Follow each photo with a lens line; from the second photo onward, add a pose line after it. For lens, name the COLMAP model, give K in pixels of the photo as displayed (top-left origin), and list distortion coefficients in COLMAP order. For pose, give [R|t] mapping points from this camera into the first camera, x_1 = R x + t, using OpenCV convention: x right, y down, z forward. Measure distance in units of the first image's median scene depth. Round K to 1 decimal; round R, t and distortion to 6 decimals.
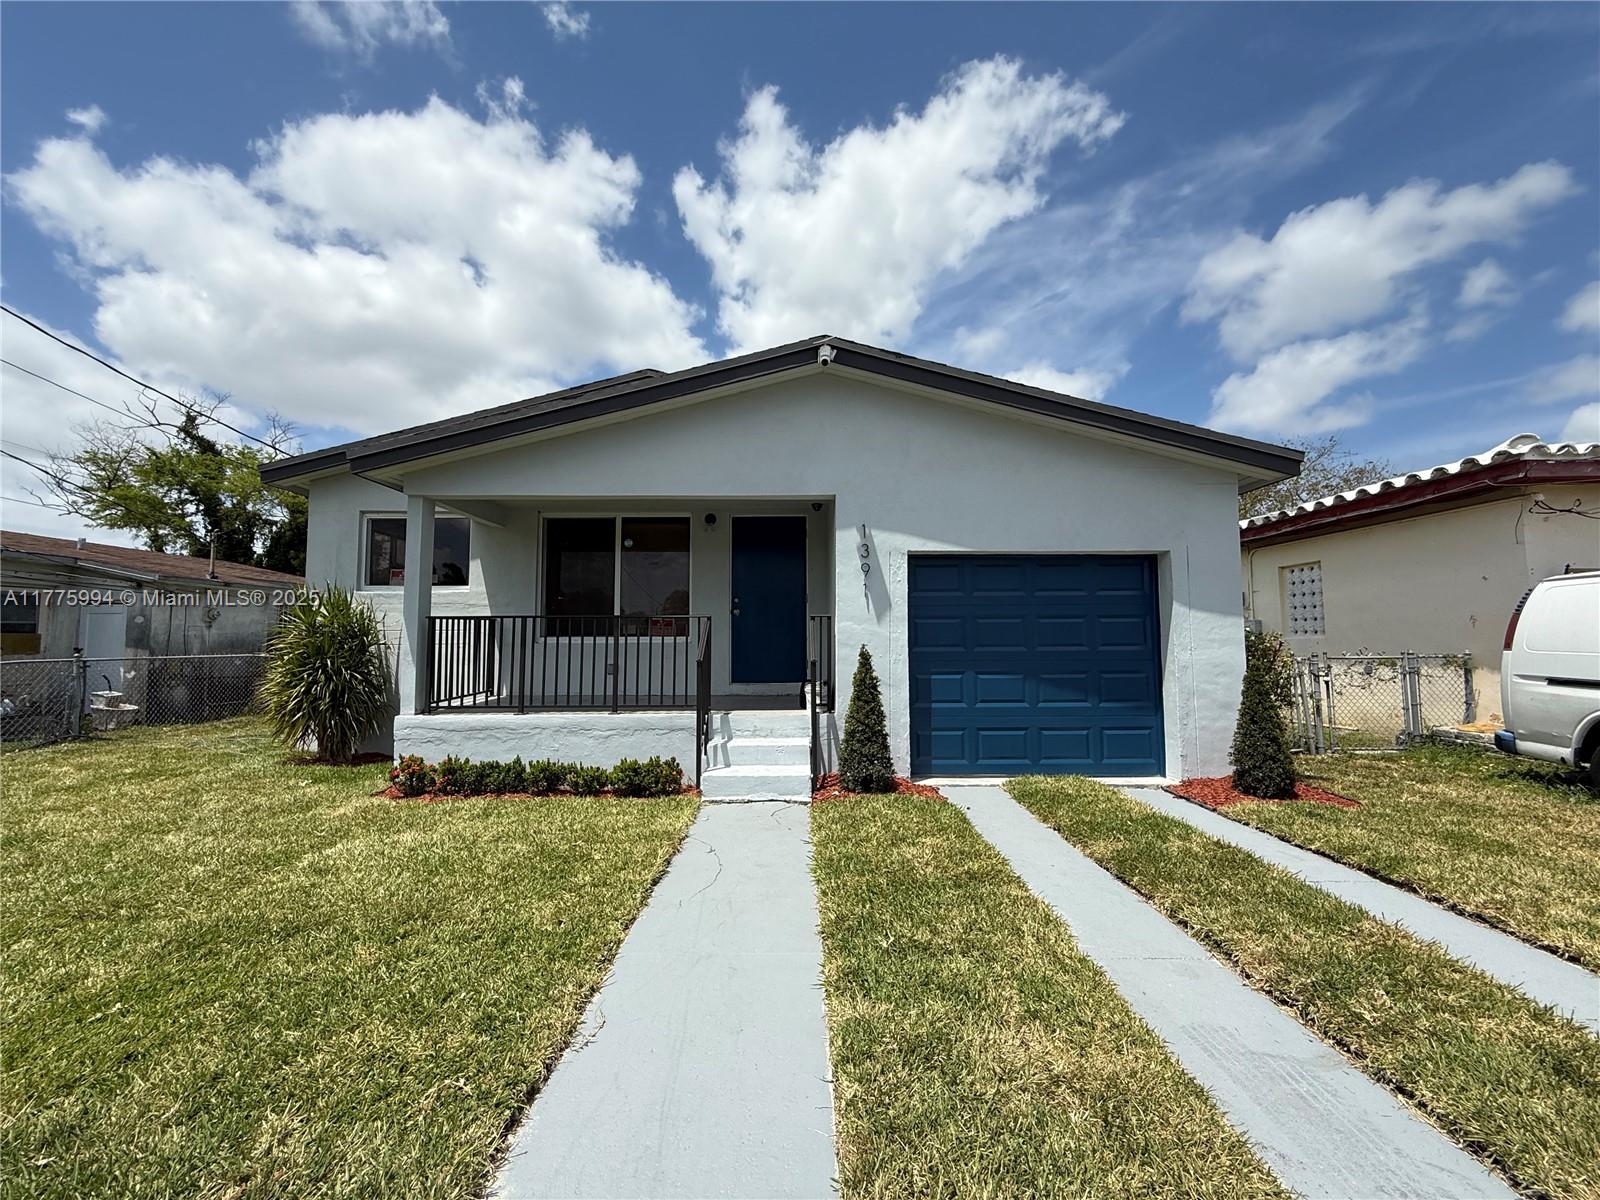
lens RADIAL K [[635.9, 0, 798.5], [0, 635.9, 605.4], [0, 0, 1]] dist [-0.001252, -0.000109]
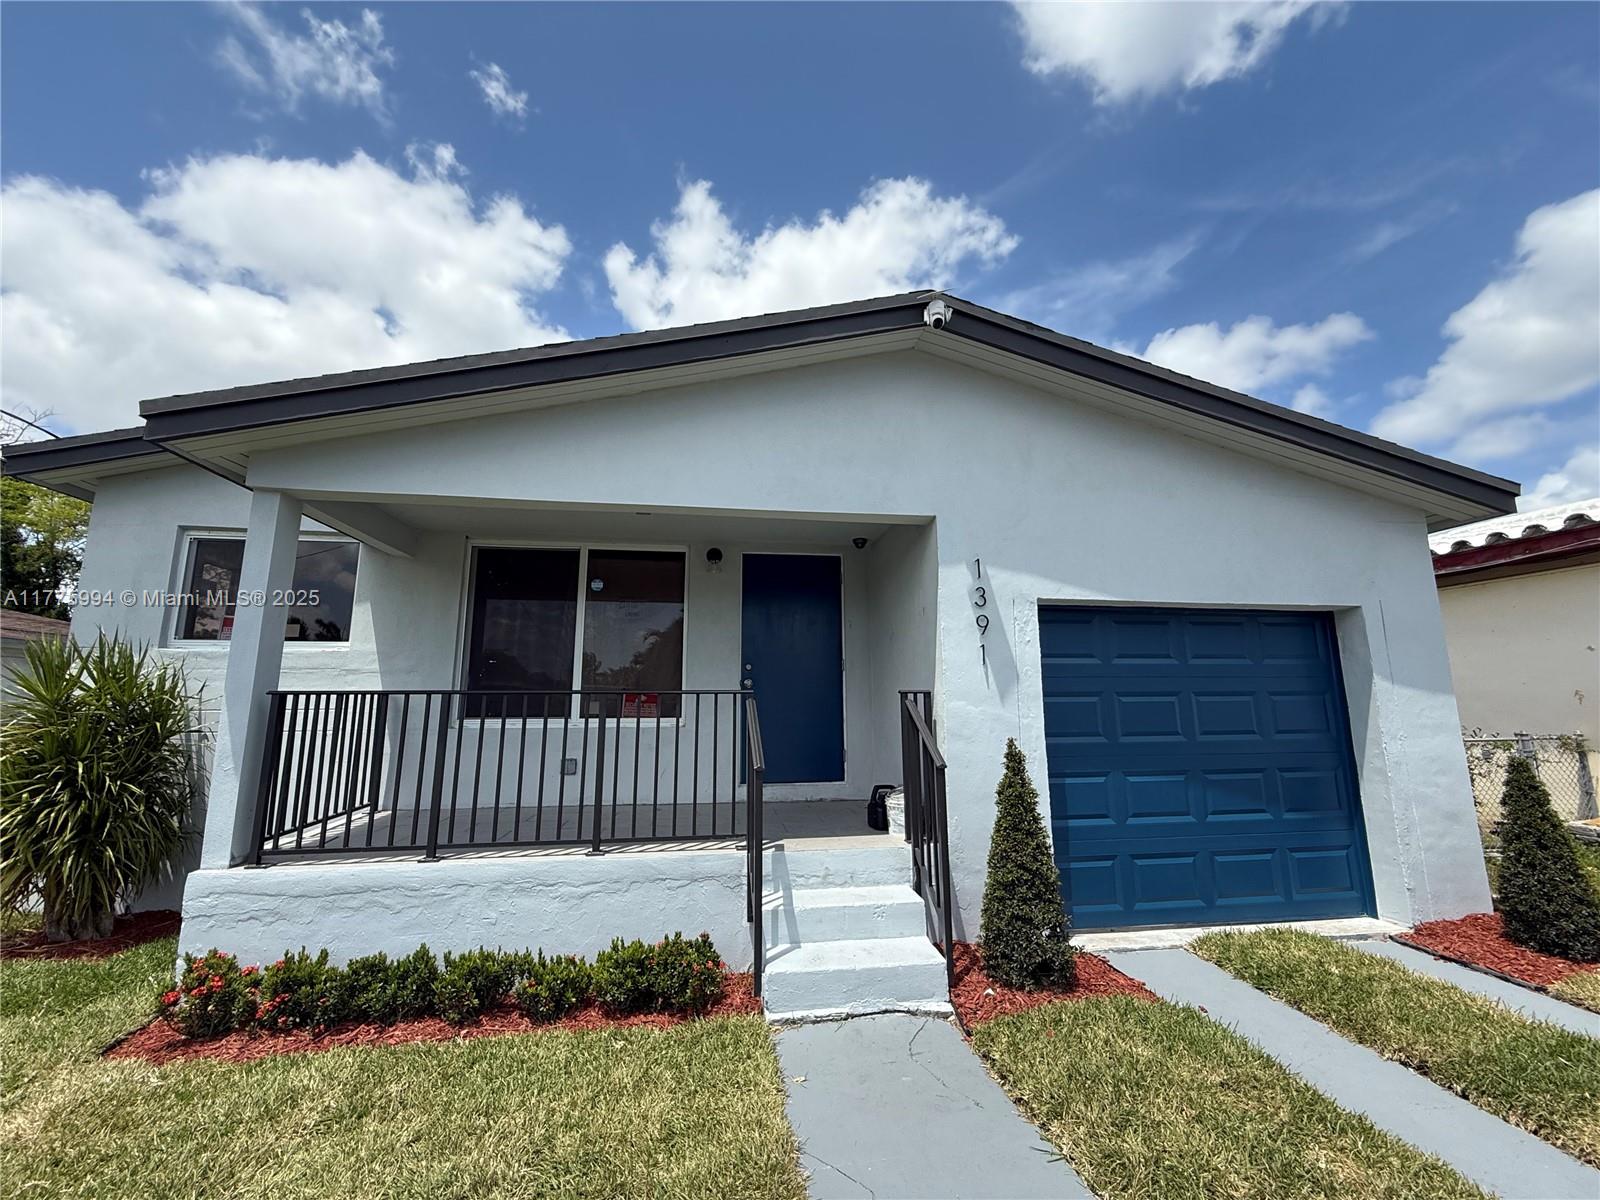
lens RADIAL K [[635.9, 0, 804.3], [0, 635.9, 601.5], [0, 0, 1]] dist [-0.001252, -0.000109]
pose [[0.990776, 0.021941, 0.133720, -0.173997], [-0.007011, 0.993783, -0.111111, -0.002621], [-0.135327, 0.109148, 0.984771, 0.340815]]
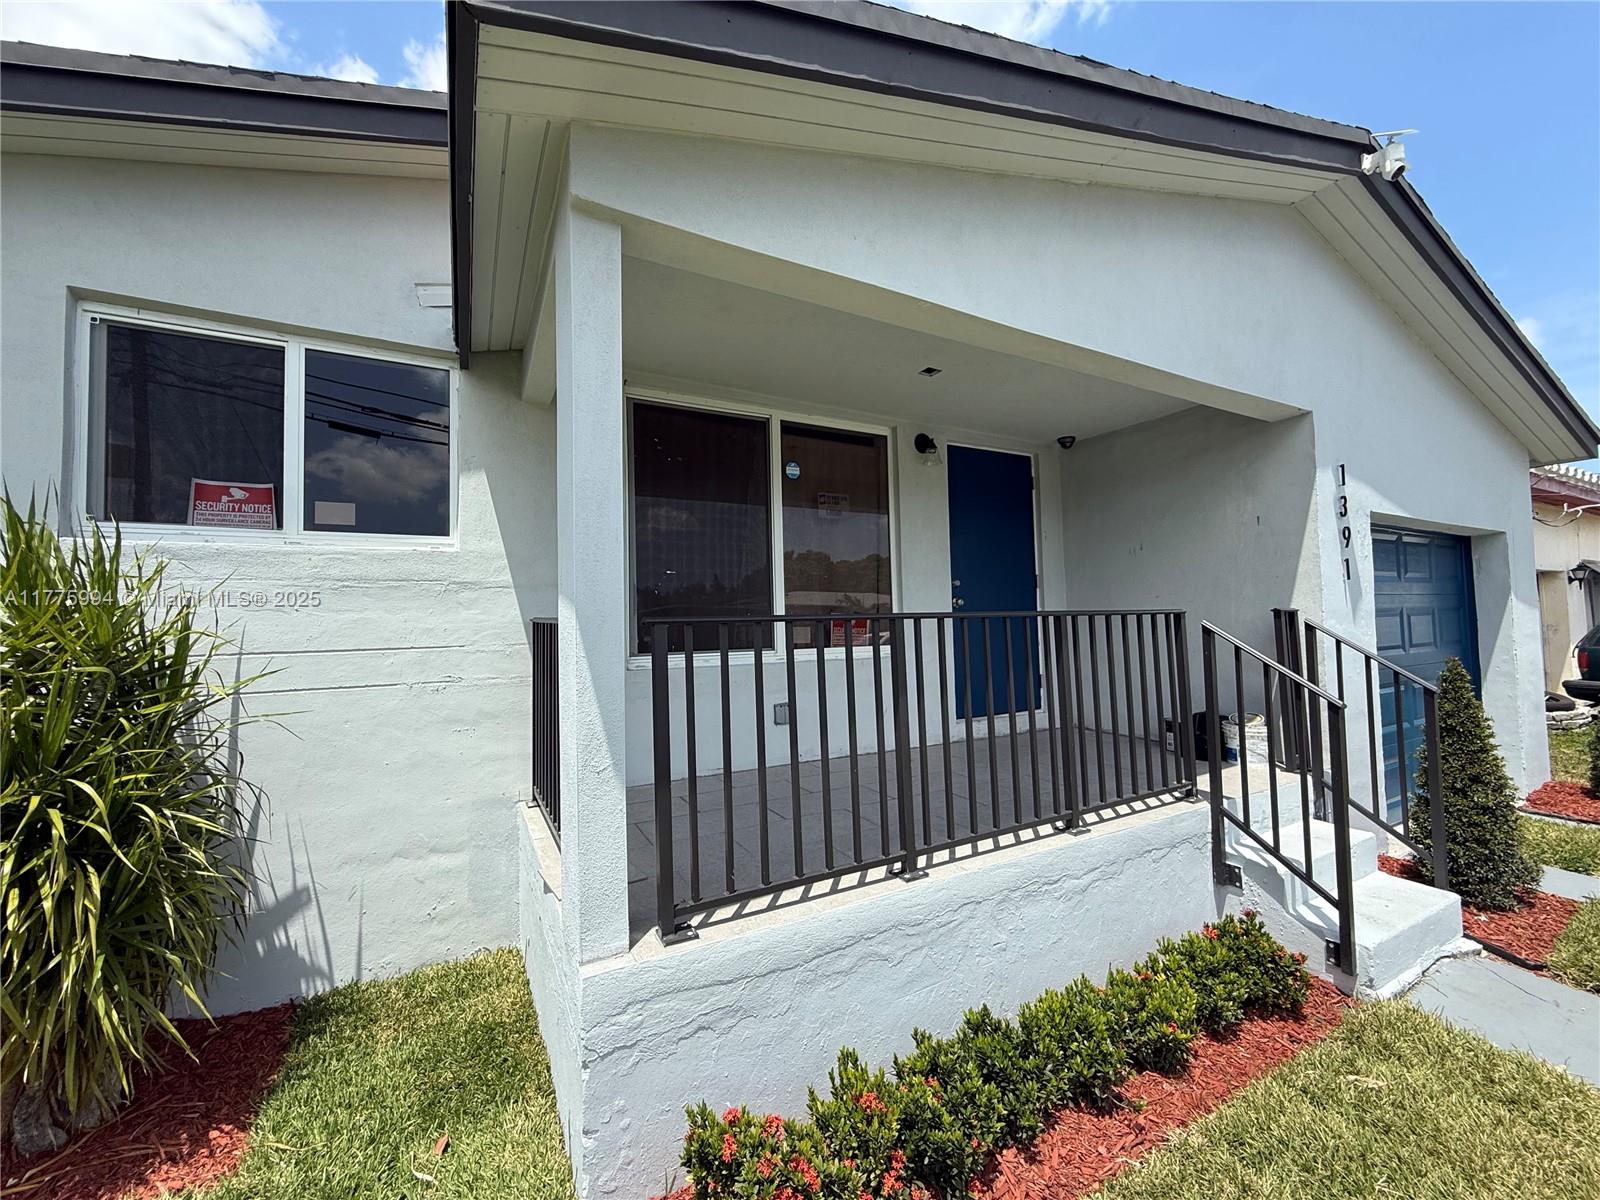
lens RADIAL K [[635.9, 0, 810.1], [0, 635.9, 599.2], [0, 0, 1]] dist [-0.001252, -0.000109]
pose [[0.883094, 0.004721, 0.469172, -0.648082], [-0.005986, 0.999981, 0.001205, 0.009139], [-0.469158, -0.003872, 0.883106, 0.679125]]
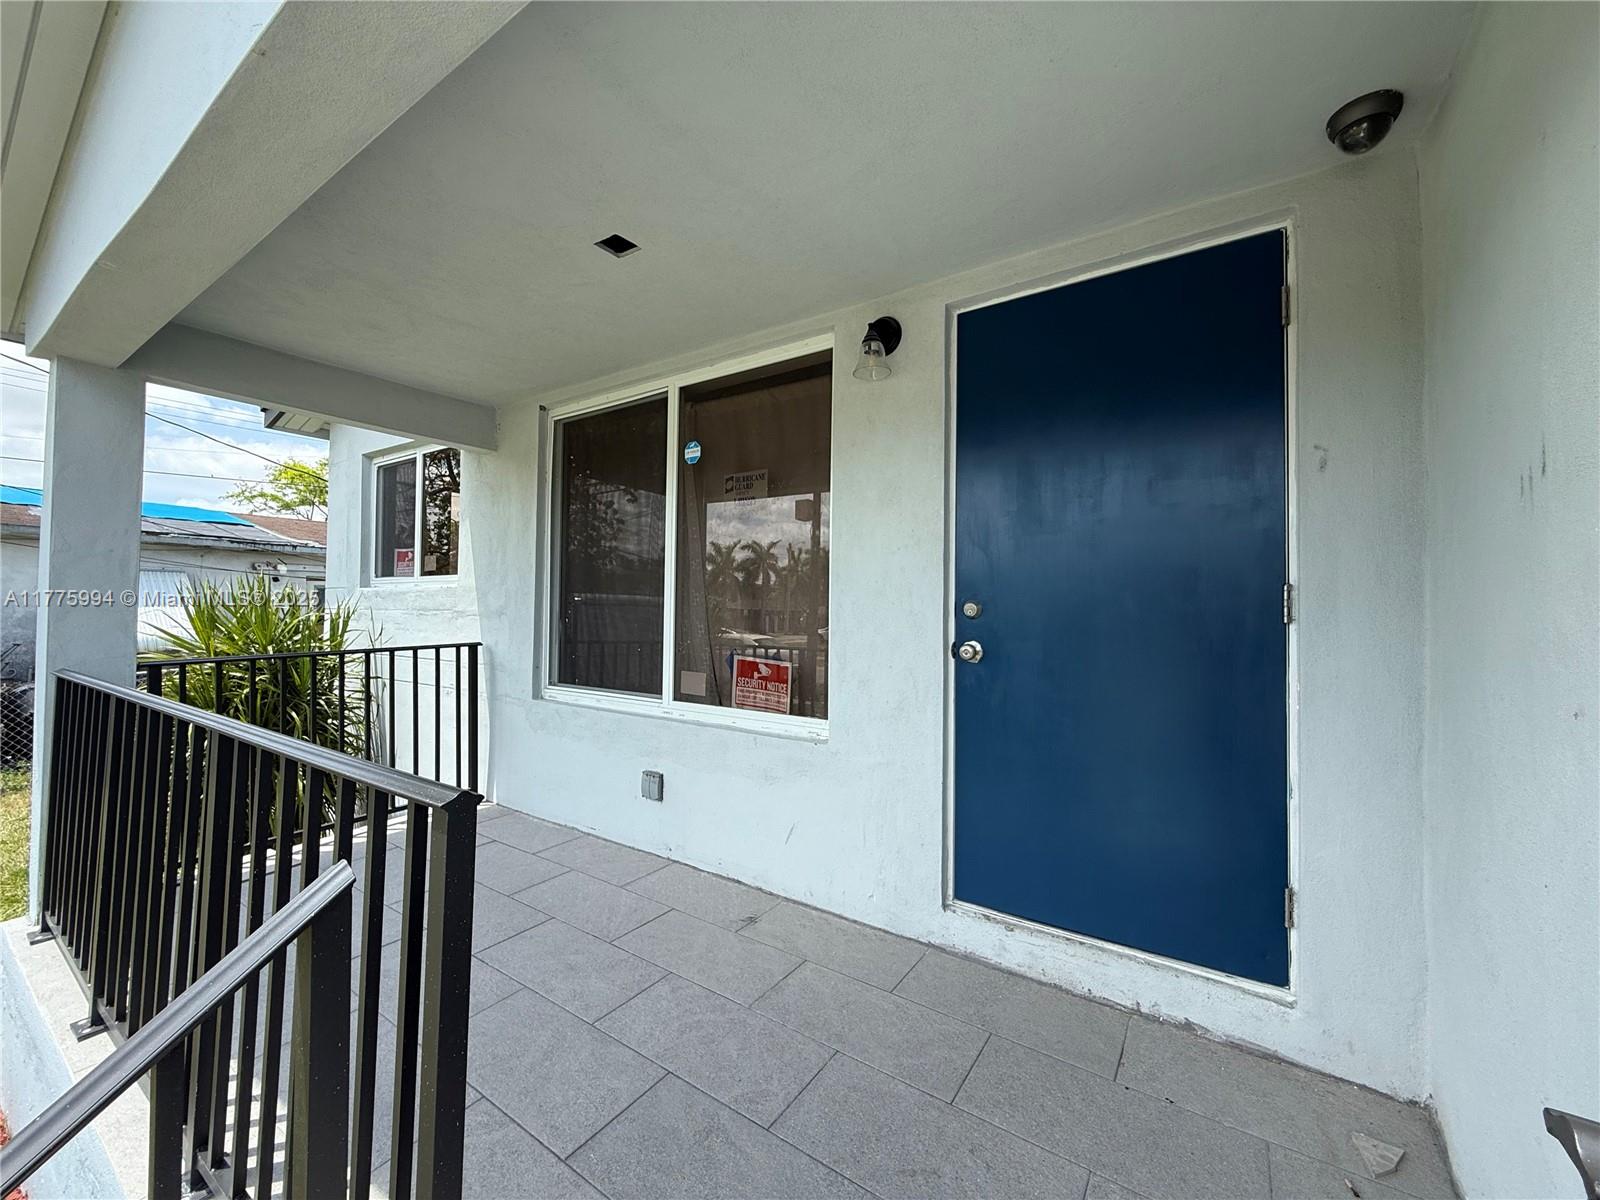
lens RADIAL K [[635.9, 0, 803.1], [0, 635.9, 598.0], [0, 0, 1]] dist [-0.001252, -0.000109]
pose [[0.814812, 0.002861, -0.579718, 0.003965], [0.015567, 0.999519, 0.026812, -0.027680], [0.579516, -0.030871, 0.814376, 0.937123]]
